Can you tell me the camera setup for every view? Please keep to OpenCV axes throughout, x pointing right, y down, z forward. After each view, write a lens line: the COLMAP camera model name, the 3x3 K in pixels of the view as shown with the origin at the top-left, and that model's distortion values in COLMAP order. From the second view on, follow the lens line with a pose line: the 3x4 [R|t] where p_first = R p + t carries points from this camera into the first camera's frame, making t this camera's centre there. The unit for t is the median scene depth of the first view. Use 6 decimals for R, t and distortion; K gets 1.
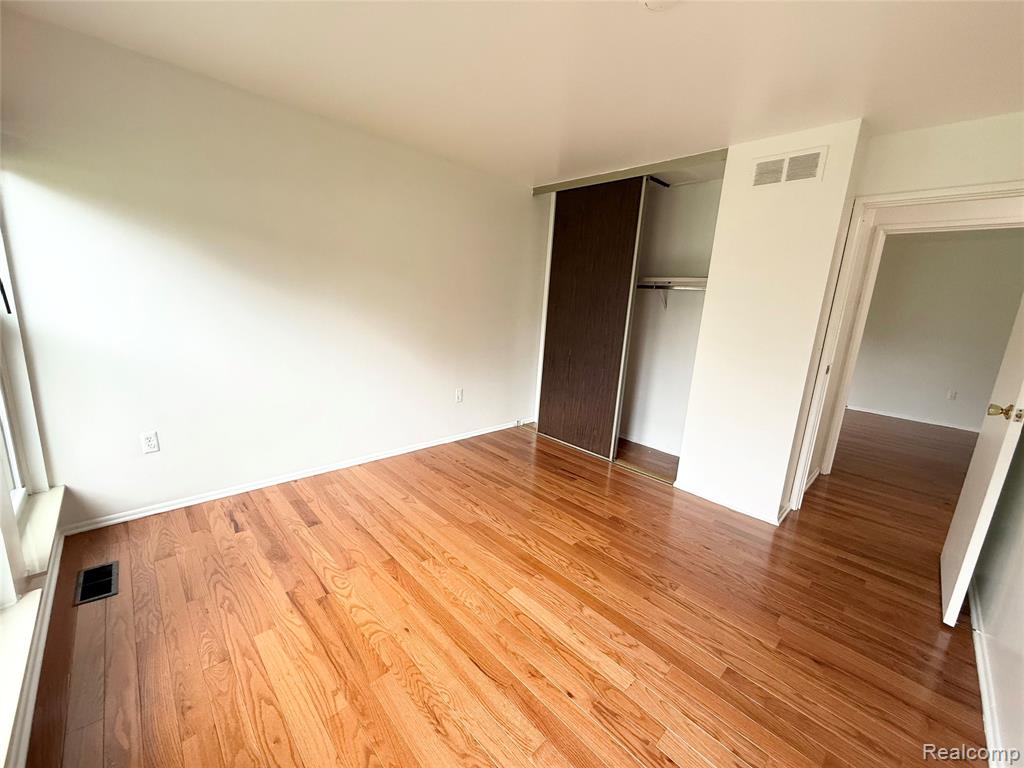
lens RADIAL K [[407.1, 0, 507.6], [0, 407.1, 384.5], [0, 0, 1]] dist [0.001289, 0.000078]
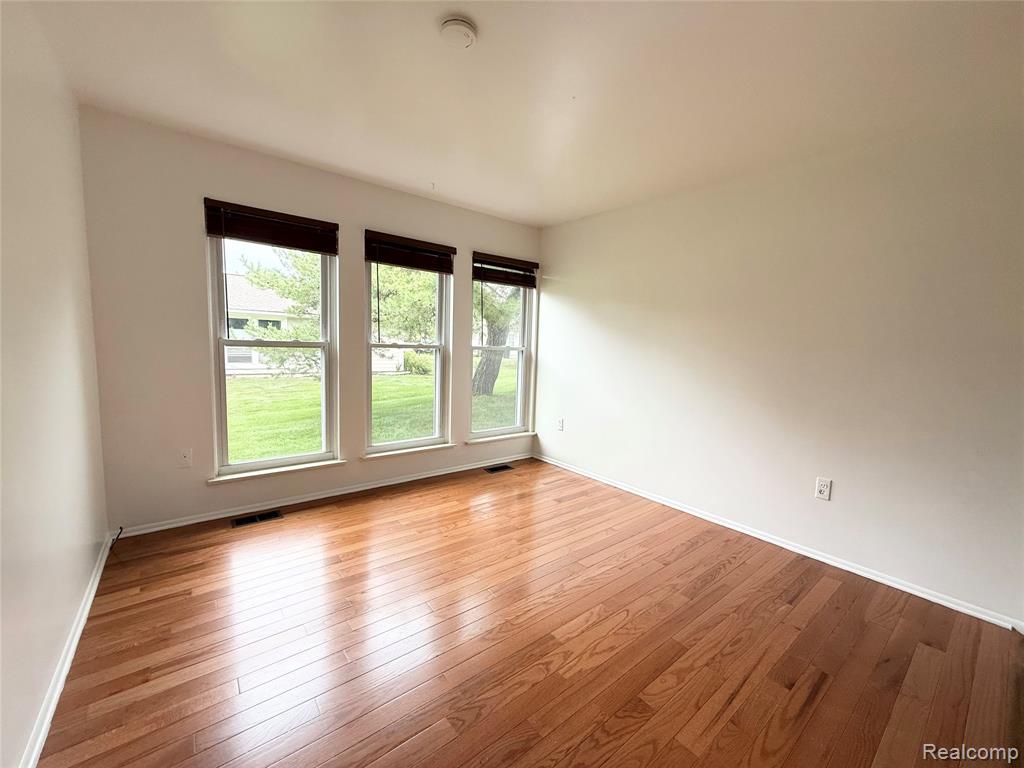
lens RADIAL K [[407.1, 0, 520.4], [0, 407.1, 385.8], [0, 0, 1]] dist [0.001289, 0.000078]
pose [[-0.072865, 0.044635, -0.996342, 0.779851], [-0.242337, 0.968266, 0.061100, -0.077828], [0.967452, 0.245903, -0.059736, 0.753983]]
